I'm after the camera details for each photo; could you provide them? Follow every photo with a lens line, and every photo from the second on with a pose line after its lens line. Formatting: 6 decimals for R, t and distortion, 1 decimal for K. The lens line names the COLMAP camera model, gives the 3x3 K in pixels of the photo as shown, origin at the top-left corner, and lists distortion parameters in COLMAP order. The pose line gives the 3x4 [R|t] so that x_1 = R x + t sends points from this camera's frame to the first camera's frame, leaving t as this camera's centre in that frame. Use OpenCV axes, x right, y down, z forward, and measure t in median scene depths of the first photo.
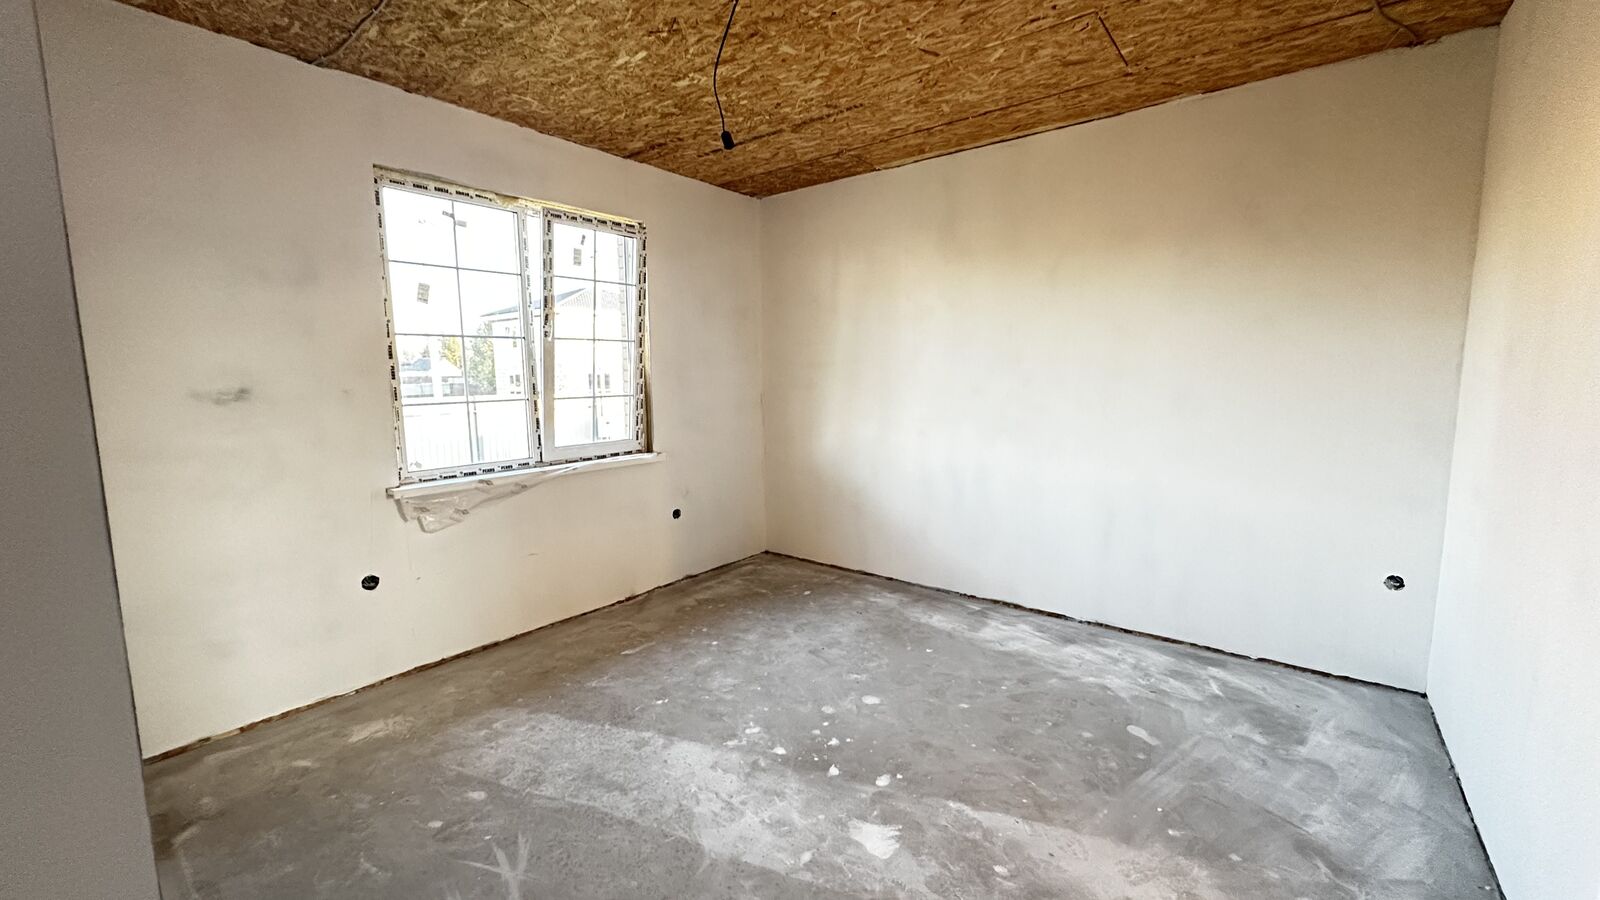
lens RADIAL K [[639.4, 0, 800.9], [0, 639.4, 453.1], [0, 0, 1]] dist [0.000702, 0.000459]
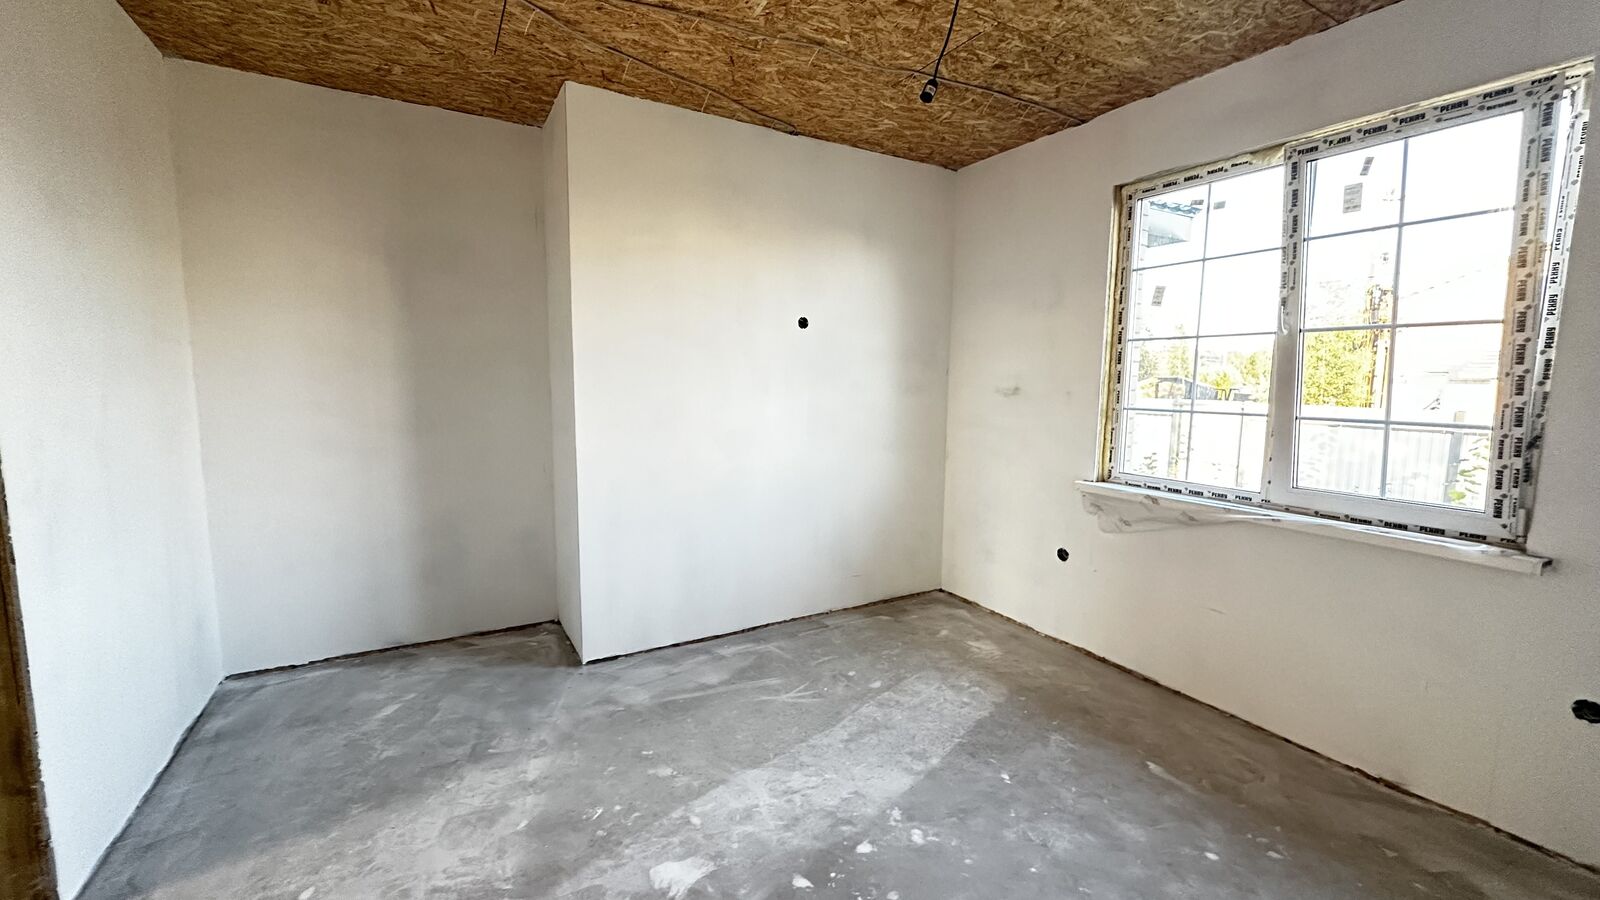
lens RADIAL K [[639.4, 0, 800.9], [0, 639.4, 453.1], [0, 0, 1]] dist [0.000702, 0.000459]
pose [[-0.375554, 0.119803, -0.919025, 0.563011], [-0.121827, 0.976624, 0.177096, -0.128774], [0.918759, 0.178471, -0.352180, 0.928793]]
